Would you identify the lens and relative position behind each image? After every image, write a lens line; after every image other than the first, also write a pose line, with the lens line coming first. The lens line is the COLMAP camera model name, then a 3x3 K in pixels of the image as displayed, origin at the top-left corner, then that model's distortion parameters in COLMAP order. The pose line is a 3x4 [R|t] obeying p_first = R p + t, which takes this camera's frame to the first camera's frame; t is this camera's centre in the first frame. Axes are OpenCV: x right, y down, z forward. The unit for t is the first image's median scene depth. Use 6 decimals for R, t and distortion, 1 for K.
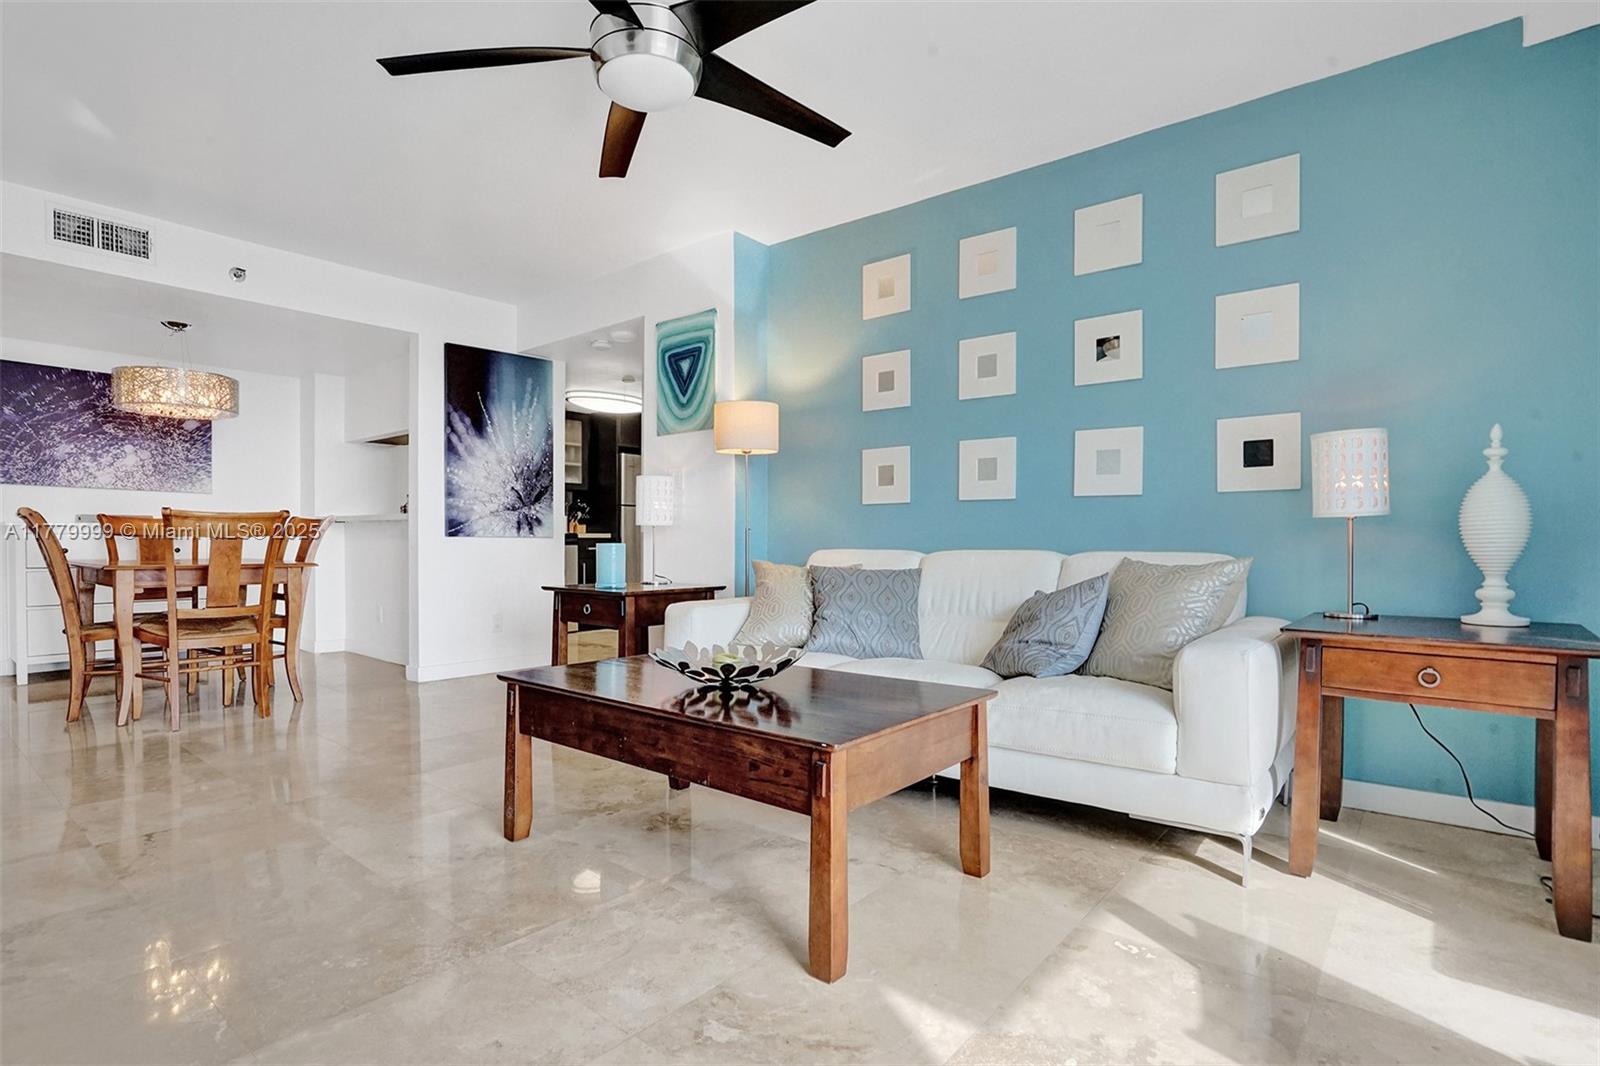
lens RADIAL K [[812.8, 0, 800.0], [0, 812.8, 533.0], [0, 0, 1]] dist [-0.029794, 0.001829]
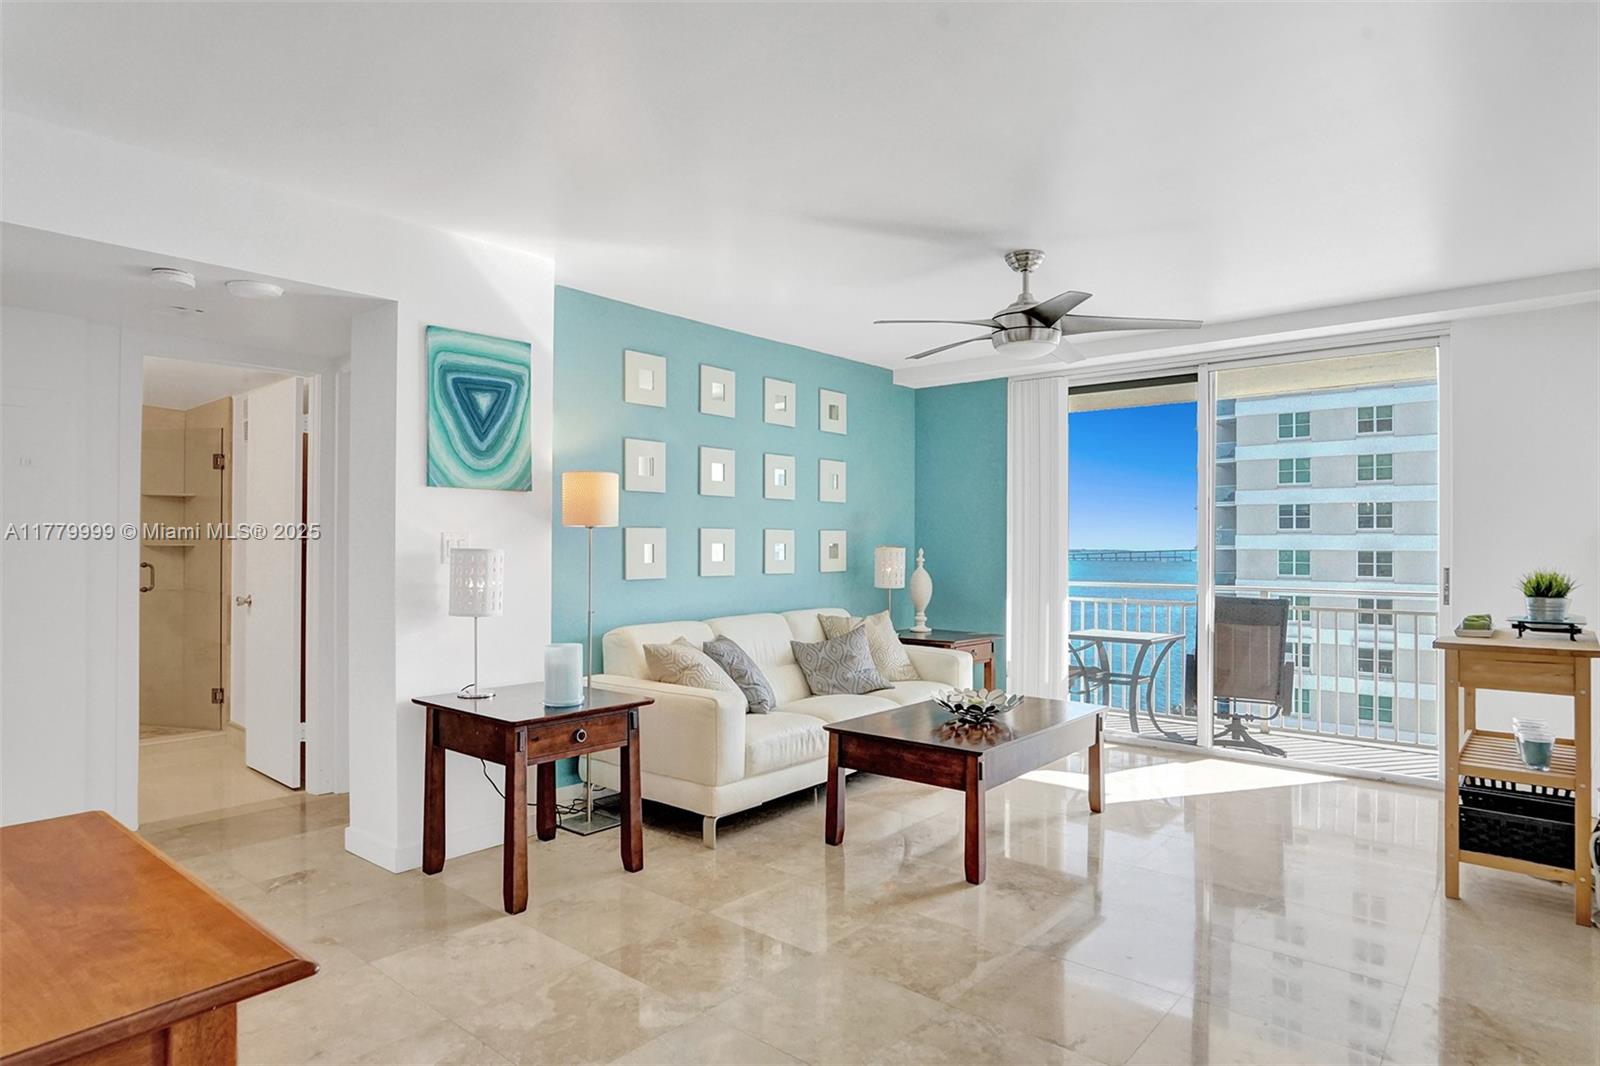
lens RADIAL K [[900.1, 0, 800.0], [0, 900.1, 533.0], [0, 0, 1]] dist [-0.038532, 0.024361]
pose [[0.018410, 0.008918, 0.999791, -1.088704], [-0.015420, 0.999844, -0.008634, -0.089211], [-0.999712, -0.015258, 0.018545, 0.766578]]
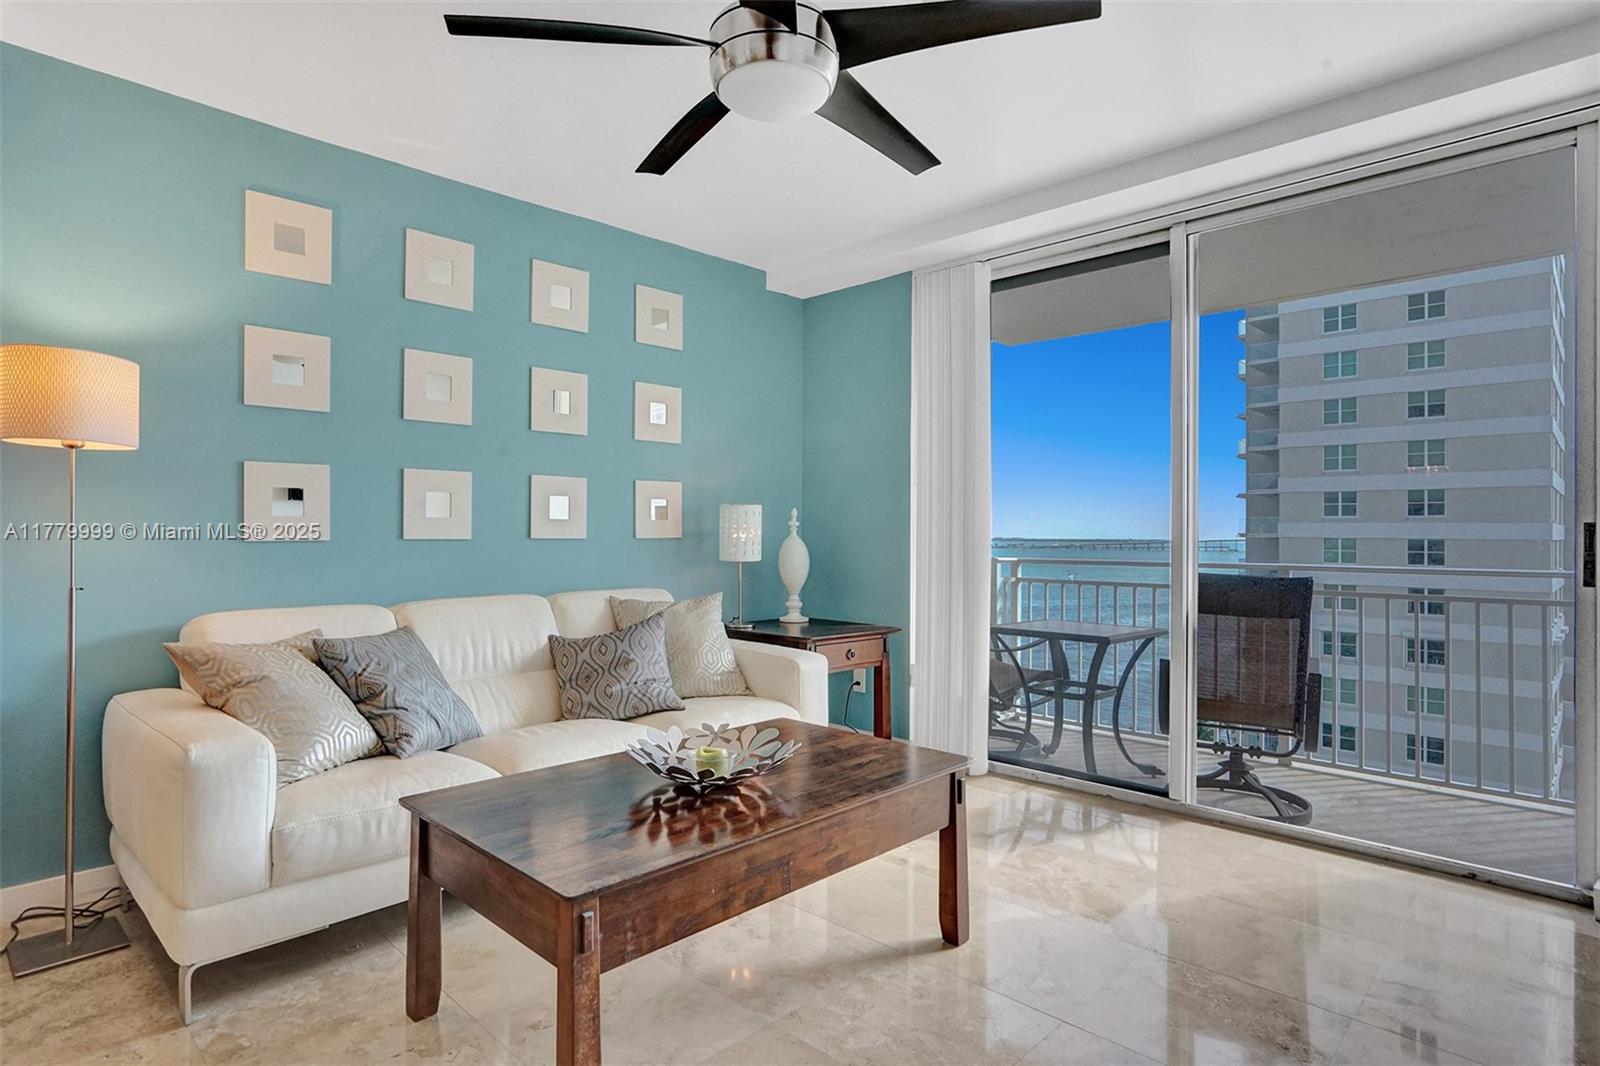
lens RADIAL K [[854.0, 0, 794.4], [0, 854.0, 528.5], [0, 0, 1]] dist [-0.016060, 0.001253]
pose [[0.084313, 0.003097, 0.996434, -0.597068], [-0.014577, 0.999892, -0.001875, -0.051048], [-0.996333, -0.014367, 0.084349, 0.487381]]
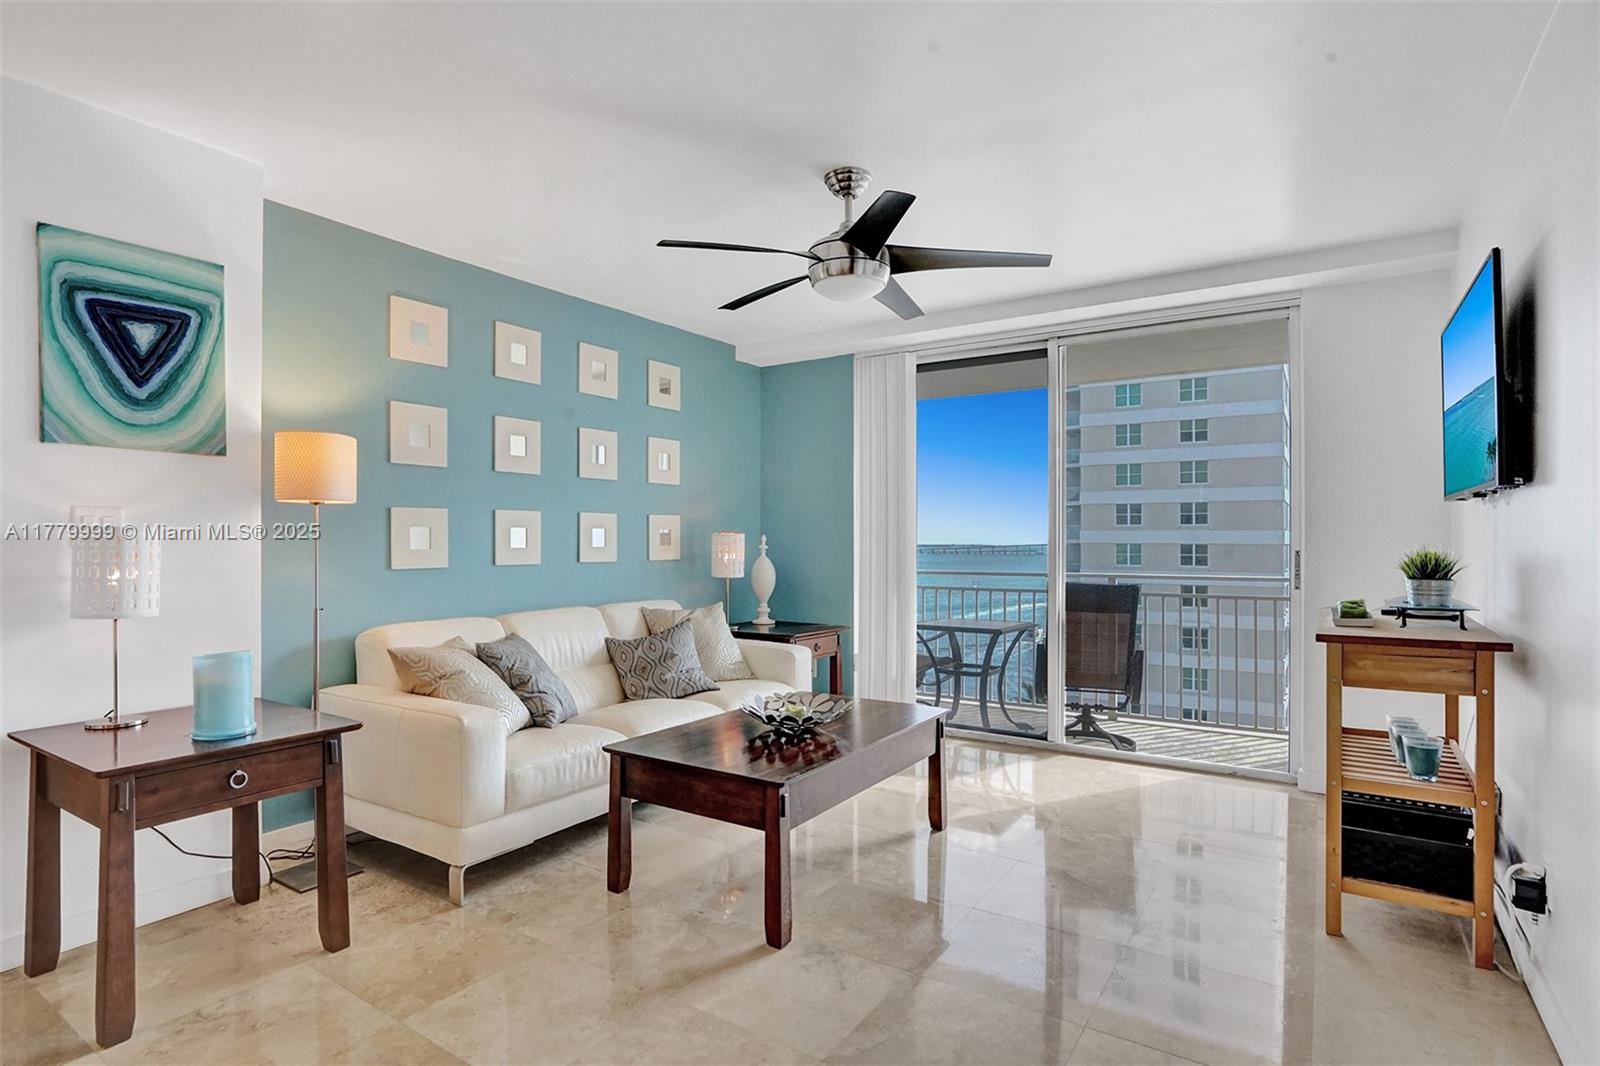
lens RADIAL K [[812.8, 0, 800.0], [0, 812.8, 533.0], [0, 0, 1]] dist [-0.029794, 0.001829]
pose [[-0.102824, 0.005508, 0.994684, -0.840768], [-0.012222, 0.999902, -0.006800, -0.074090], [-0.994624, -0.012856, -0.102747, 0.660495]]
